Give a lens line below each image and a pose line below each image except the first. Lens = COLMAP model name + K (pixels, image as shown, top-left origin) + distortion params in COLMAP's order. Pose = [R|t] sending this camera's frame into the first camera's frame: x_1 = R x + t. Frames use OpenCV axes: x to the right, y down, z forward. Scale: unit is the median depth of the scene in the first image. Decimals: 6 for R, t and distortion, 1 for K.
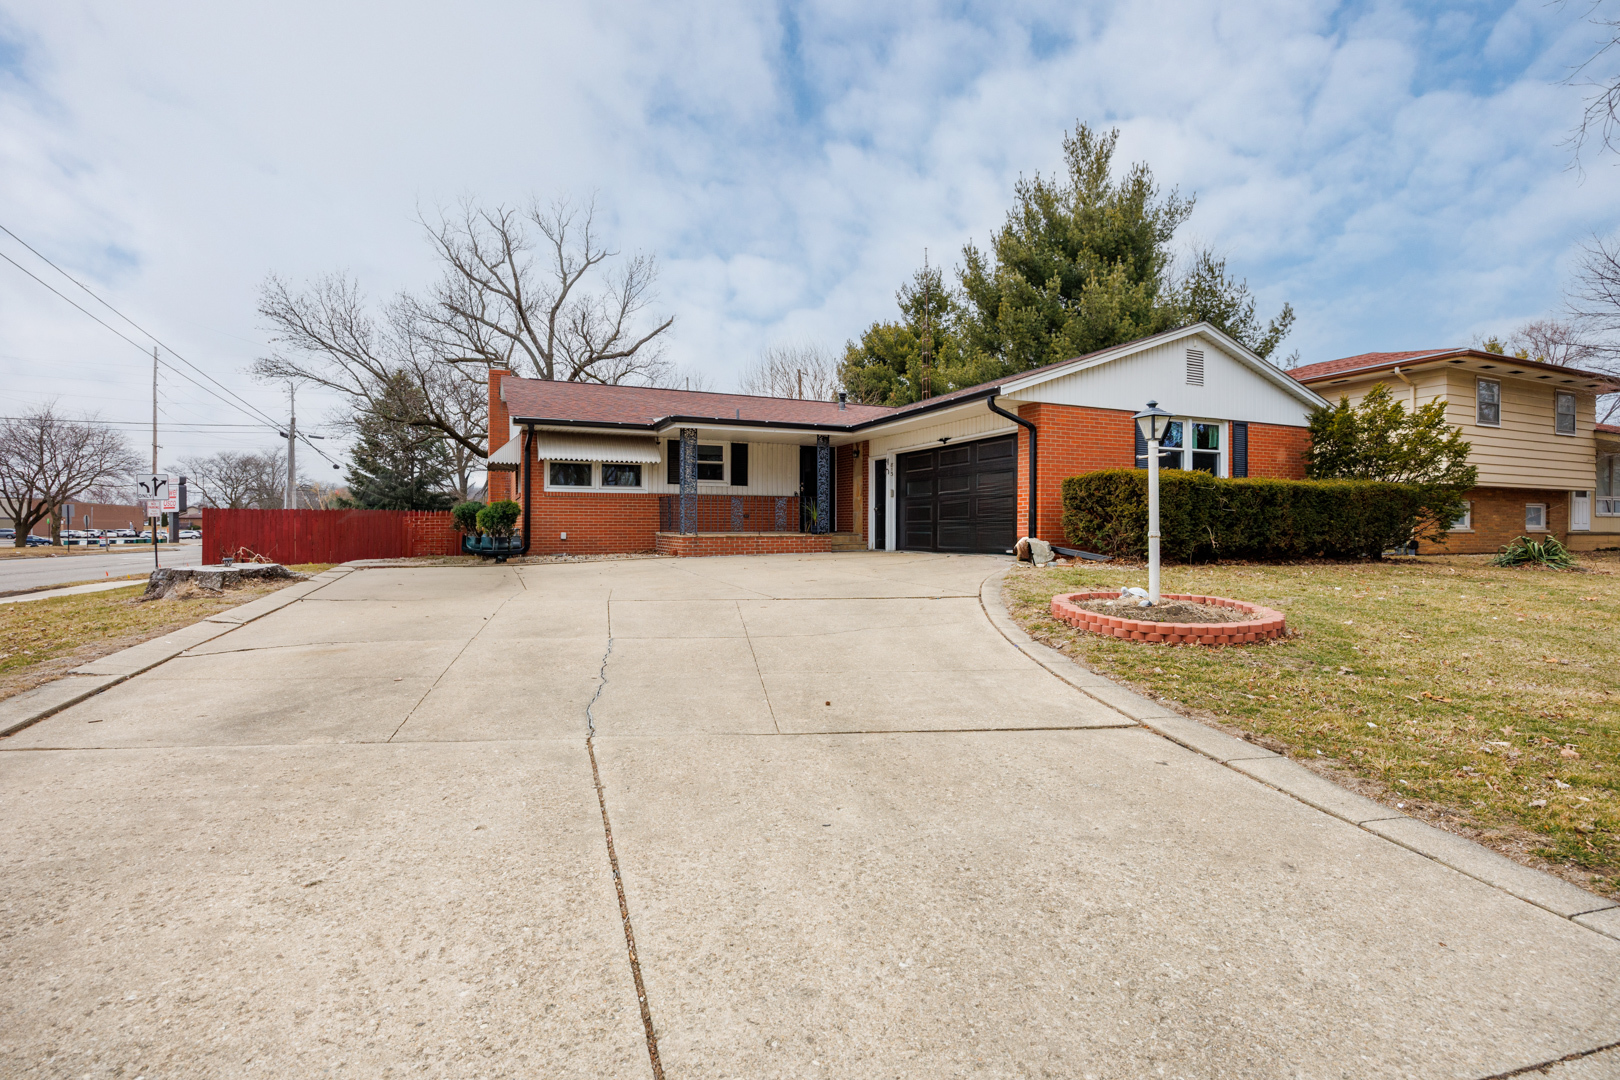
lens RADIAL K [[752.1, 0, 821.1], [0, 752.1, 514.3], [0, 0, 1]] dist [-0.013816, 0.000881]
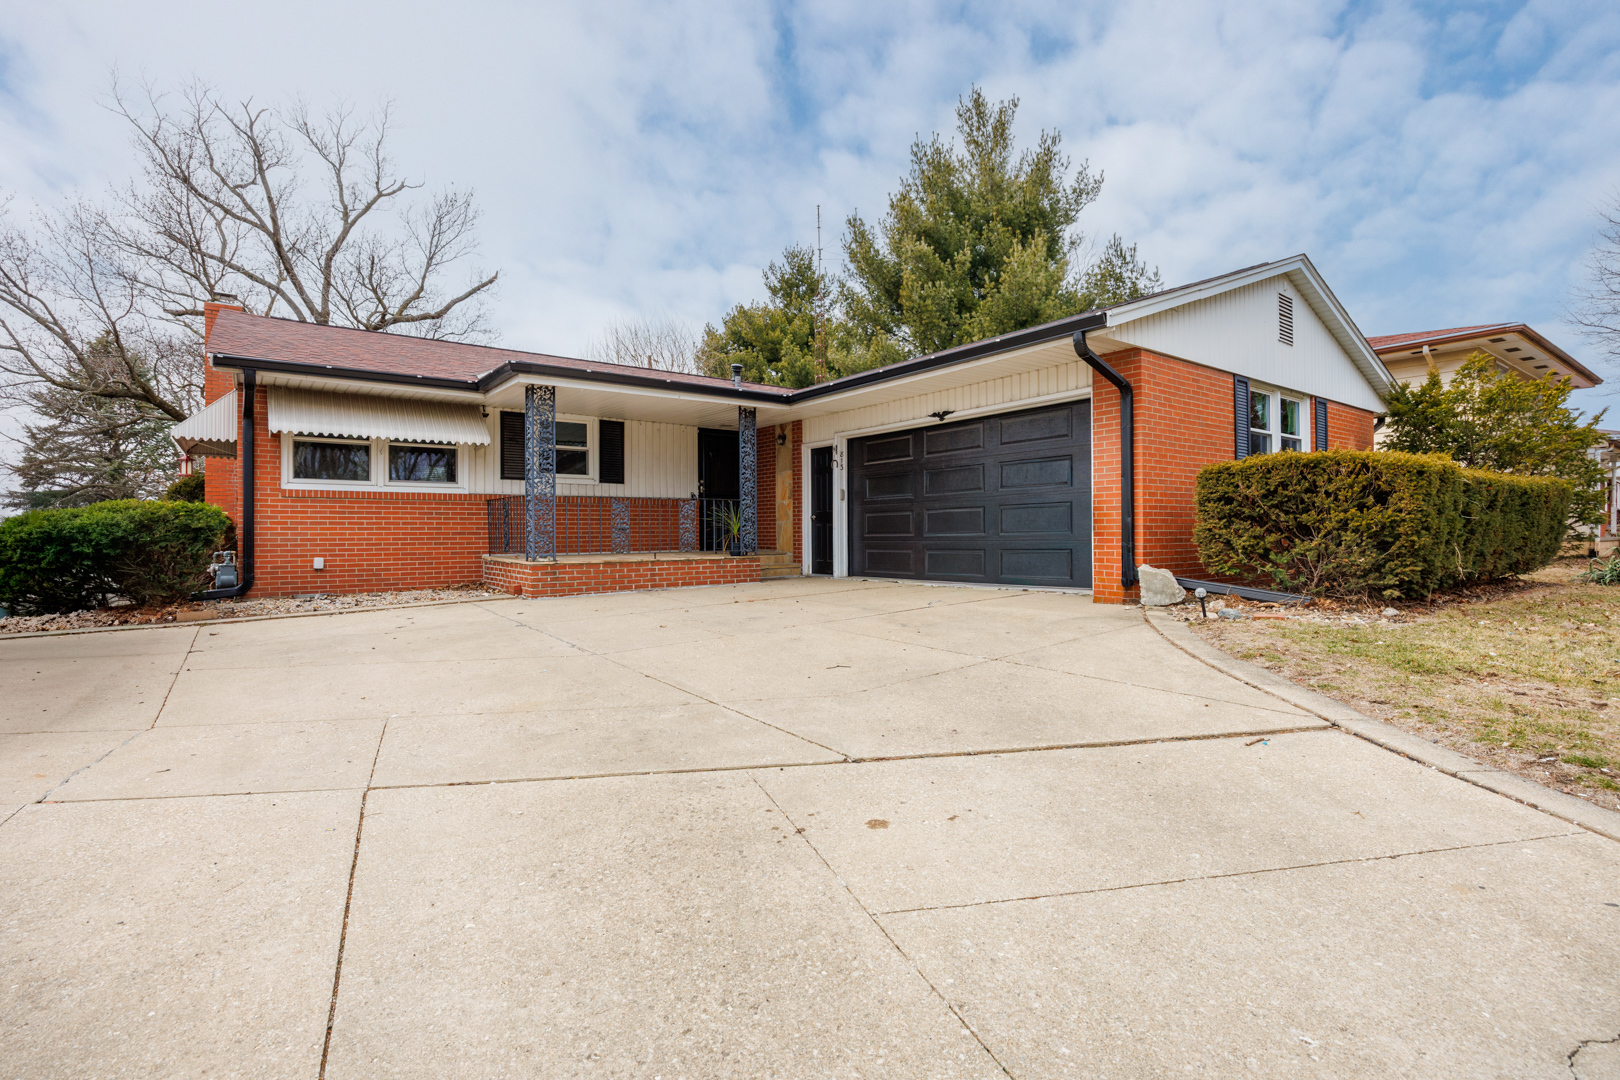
lens RADIAL K [[757.6, 0, 811.1], [0, 757.6, 522.1], [0, 0, 1]] dist [-0.009615, -0.000320]
pose [[0.978743, -0.003870, 0.205053, -0.052326], [0.003676, 0.999992, 0.001330, -0.002295], [-0.205056, -0.000548, 0.978750, 0.210955]]
